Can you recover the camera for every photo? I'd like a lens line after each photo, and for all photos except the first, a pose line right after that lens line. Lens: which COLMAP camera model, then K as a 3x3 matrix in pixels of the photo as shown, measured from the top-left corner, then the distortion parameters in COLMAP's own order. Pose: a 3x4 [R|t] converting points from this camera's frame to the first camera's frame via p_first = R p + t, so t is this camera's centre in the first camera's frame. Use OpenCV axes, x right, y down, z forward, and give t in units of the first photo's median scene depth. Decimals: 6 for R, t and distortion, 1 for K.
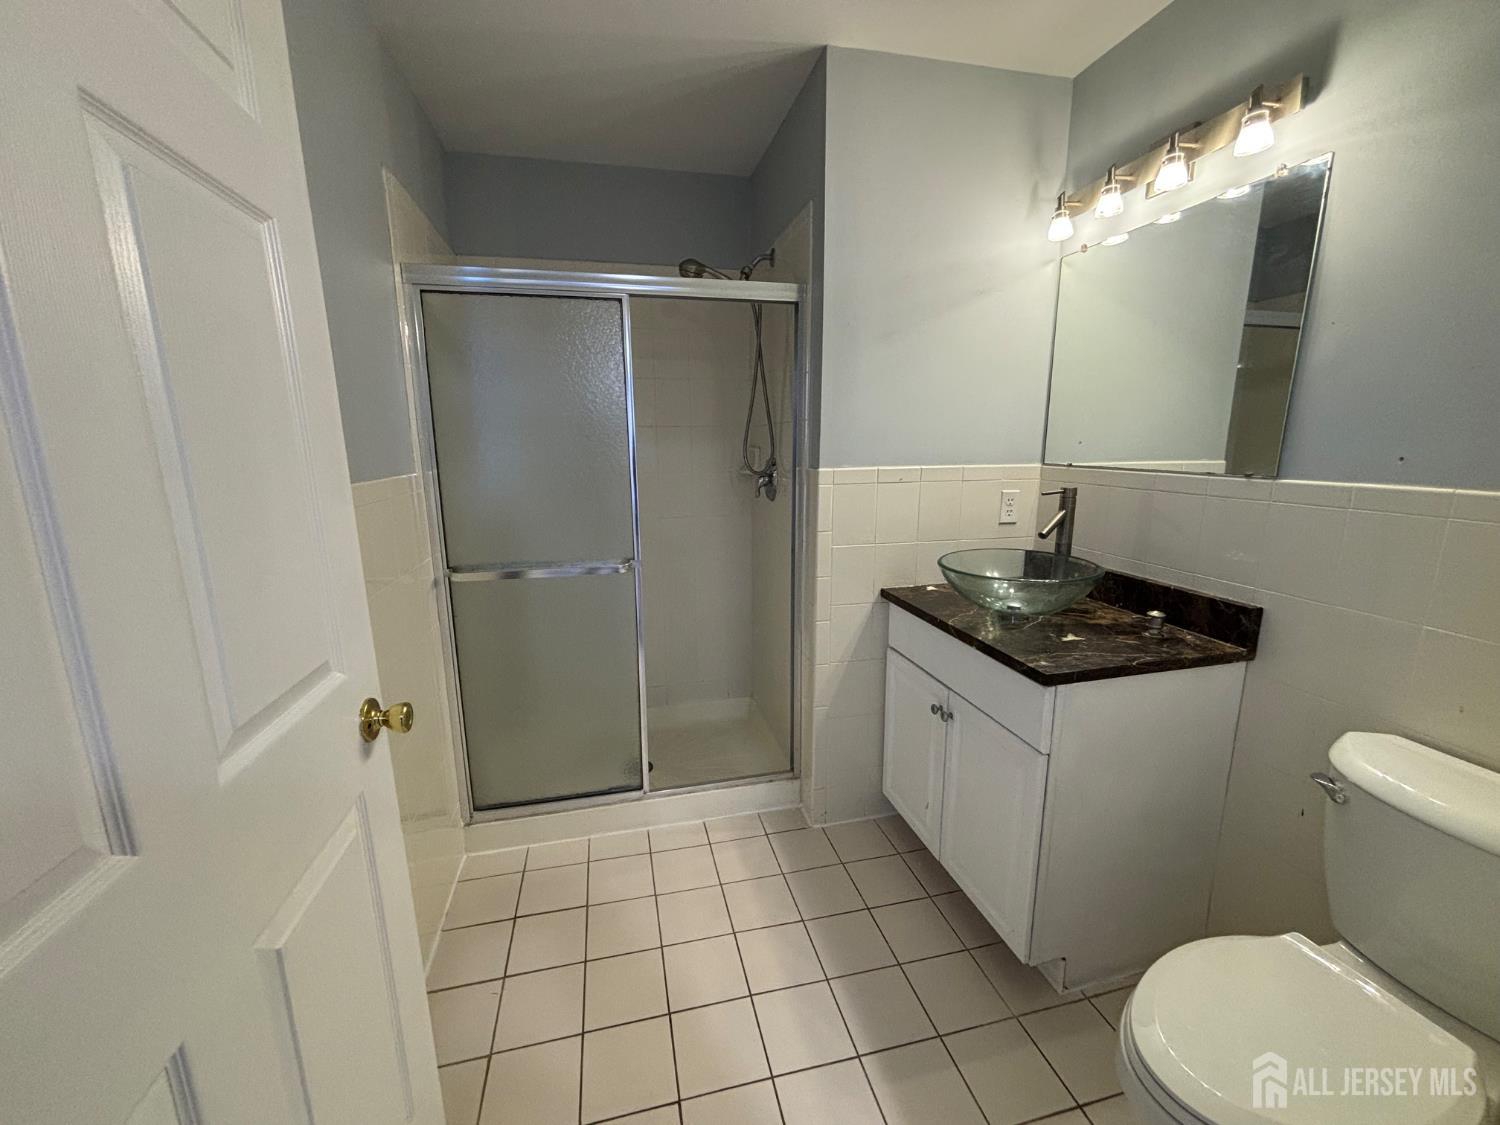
lens RADIAL K [[603.8, 0, 747.8], [0, 603.8, 564.8], [0, 0, 1]] dist [0.000594, -0.000493]
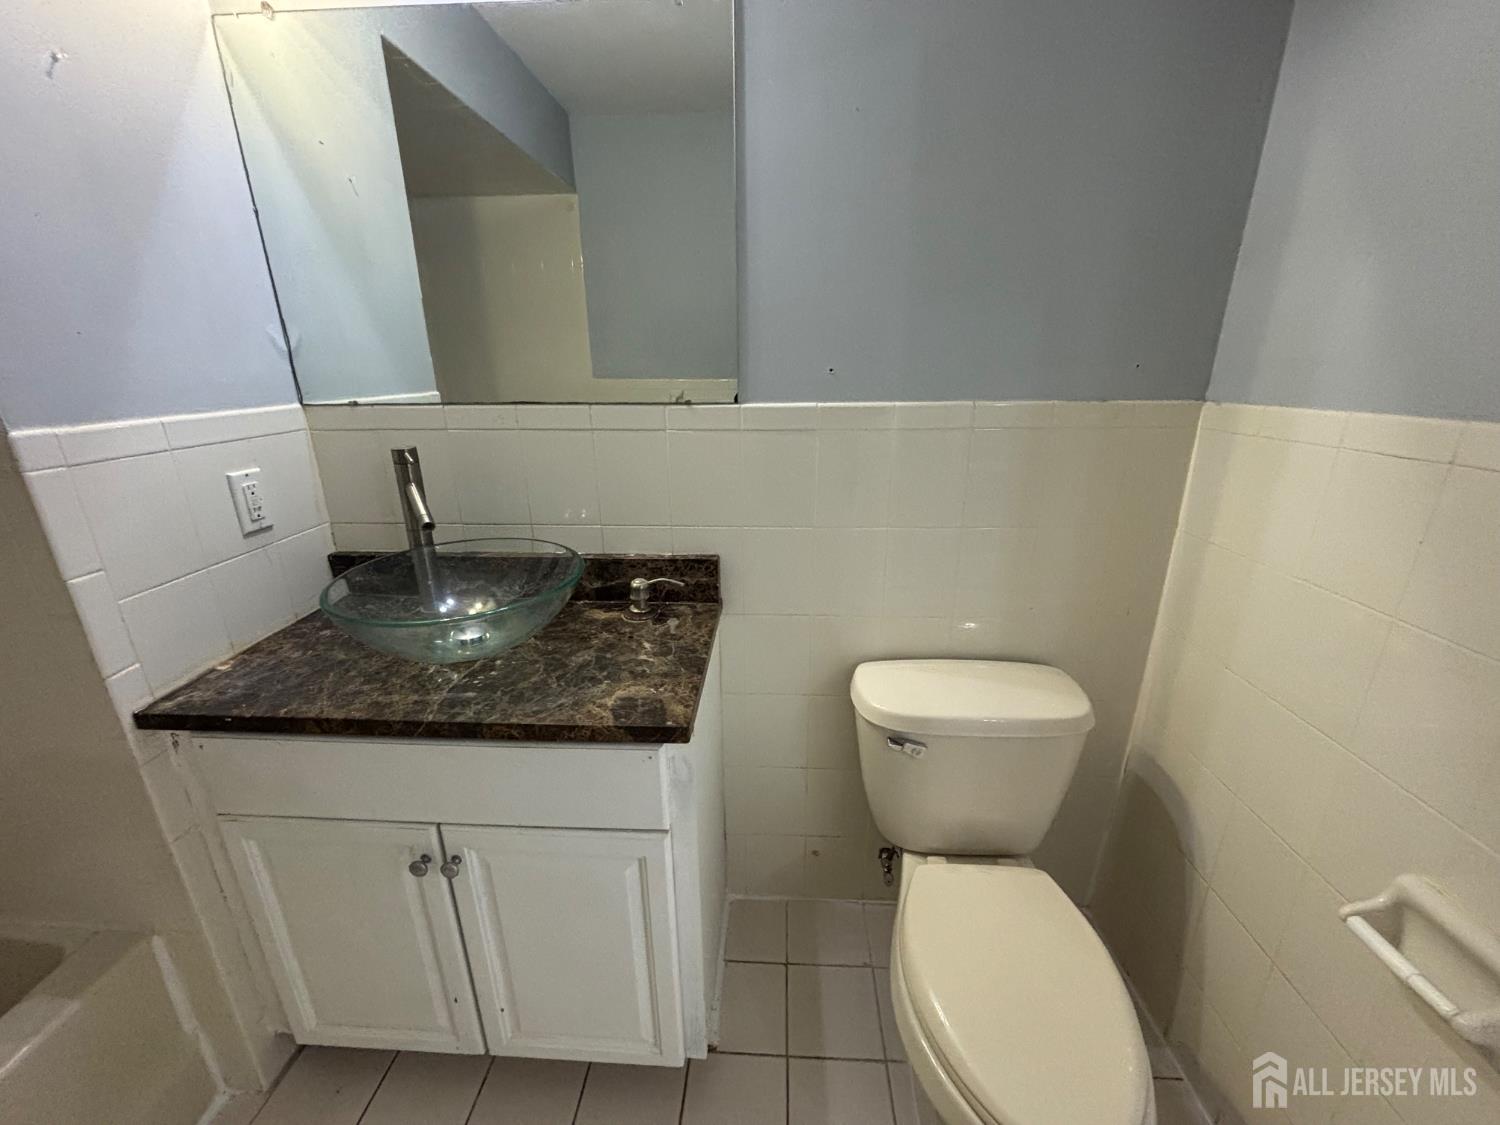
lens RADIAL K [[603.8, 0, 742.9], [0, 603.8, 560.4], [0, 0, 1]] dist [0.000594, -0.000493]
pose [[0.317187, -0.296755, 0.900738, -0.008896], [0.205106, 0.948769, 0.240352, -0.100363], [-0.925918, 0.108511, 0.361803, 0.507388]]
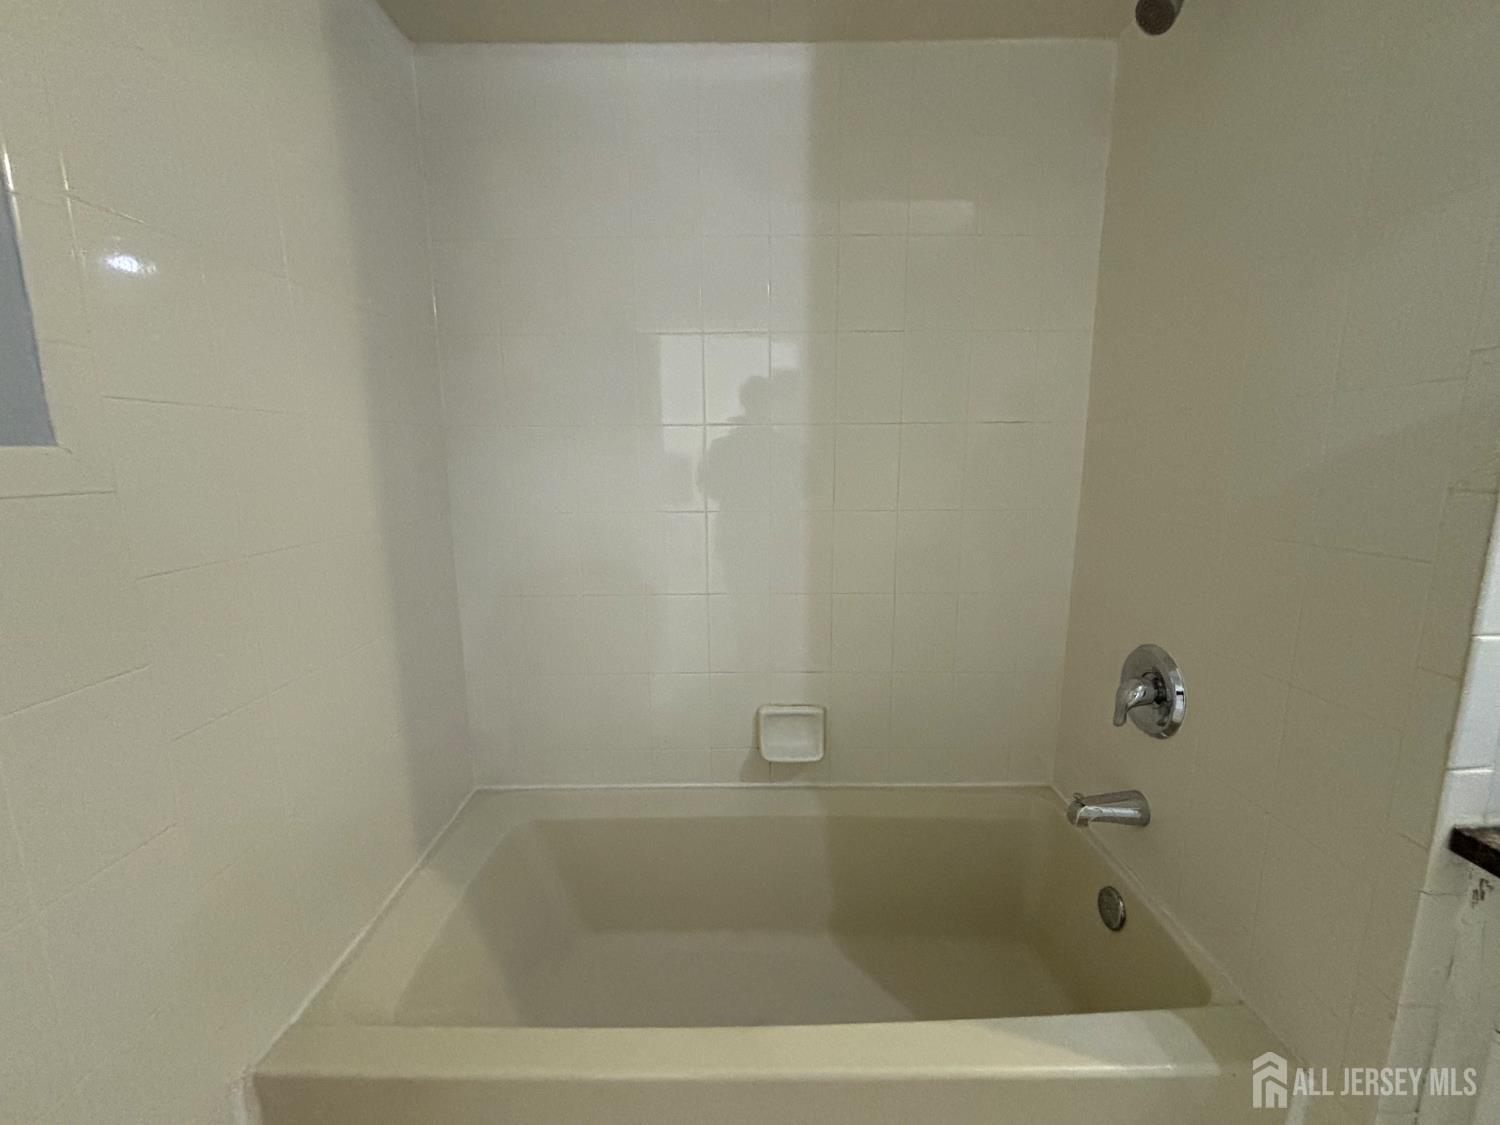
lens RADIAL K [[603.8, 0, 749.9], [0, 603.8, 559.3], [0, 0, 1]] dist [0.000594, -0.000493]
pose [[0.962617, 0.051304, -0.265963, -0.081704], [-0.064984, 0.996964, -0.042886, -0.080978], [0.262955, 0.058566, 0.963029, 0.704273]]
